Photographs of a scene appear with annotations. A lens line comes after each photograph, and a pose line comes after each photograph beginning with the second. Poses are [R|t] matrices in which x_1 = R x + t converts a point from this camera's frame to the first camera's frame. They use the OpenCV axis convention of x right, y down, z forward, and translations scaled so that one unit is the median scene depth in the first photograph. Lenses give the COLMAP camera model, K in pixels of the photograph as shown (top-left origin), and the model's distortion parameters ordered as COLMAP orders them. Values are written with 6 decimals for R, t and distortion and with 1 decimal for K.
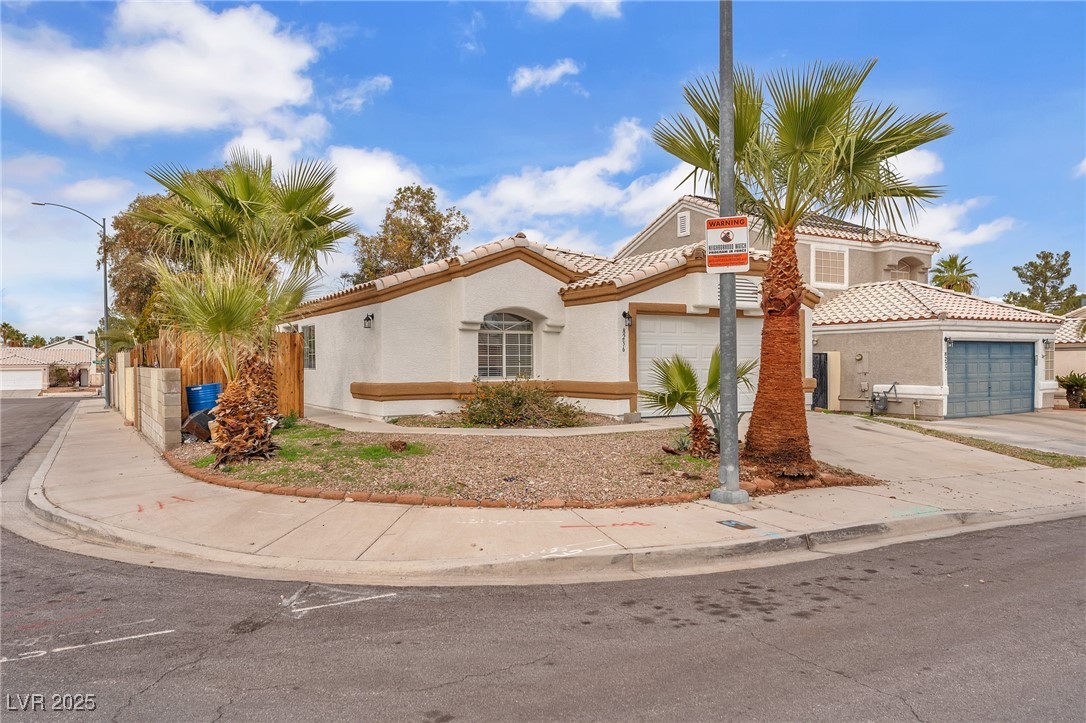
lens RADIAL K [[681.8, 0, 543.0], [0, 681.8, 361.5], [0, 0, 1]] dist [0.008073, 0.000983]
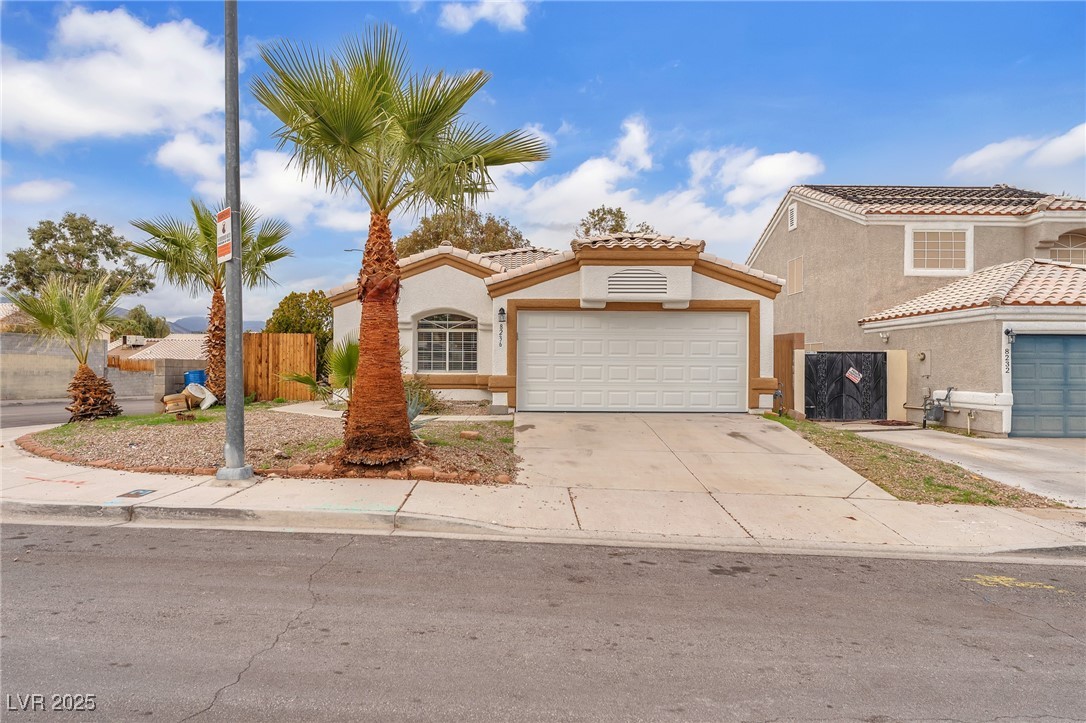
lens RADIAL K [[603.4, 0, 543.0], [0, 603.4, 361.5], [0, 0, 1]] dist [0.000077, 0.001043]
pose [[0.879501, 0.006631, -0.475851, 0.457279], [-0.010669, 0.999926, -0.005786, 0.009790], [0.475777, 0.010166, 0.879507, 0.160884]]
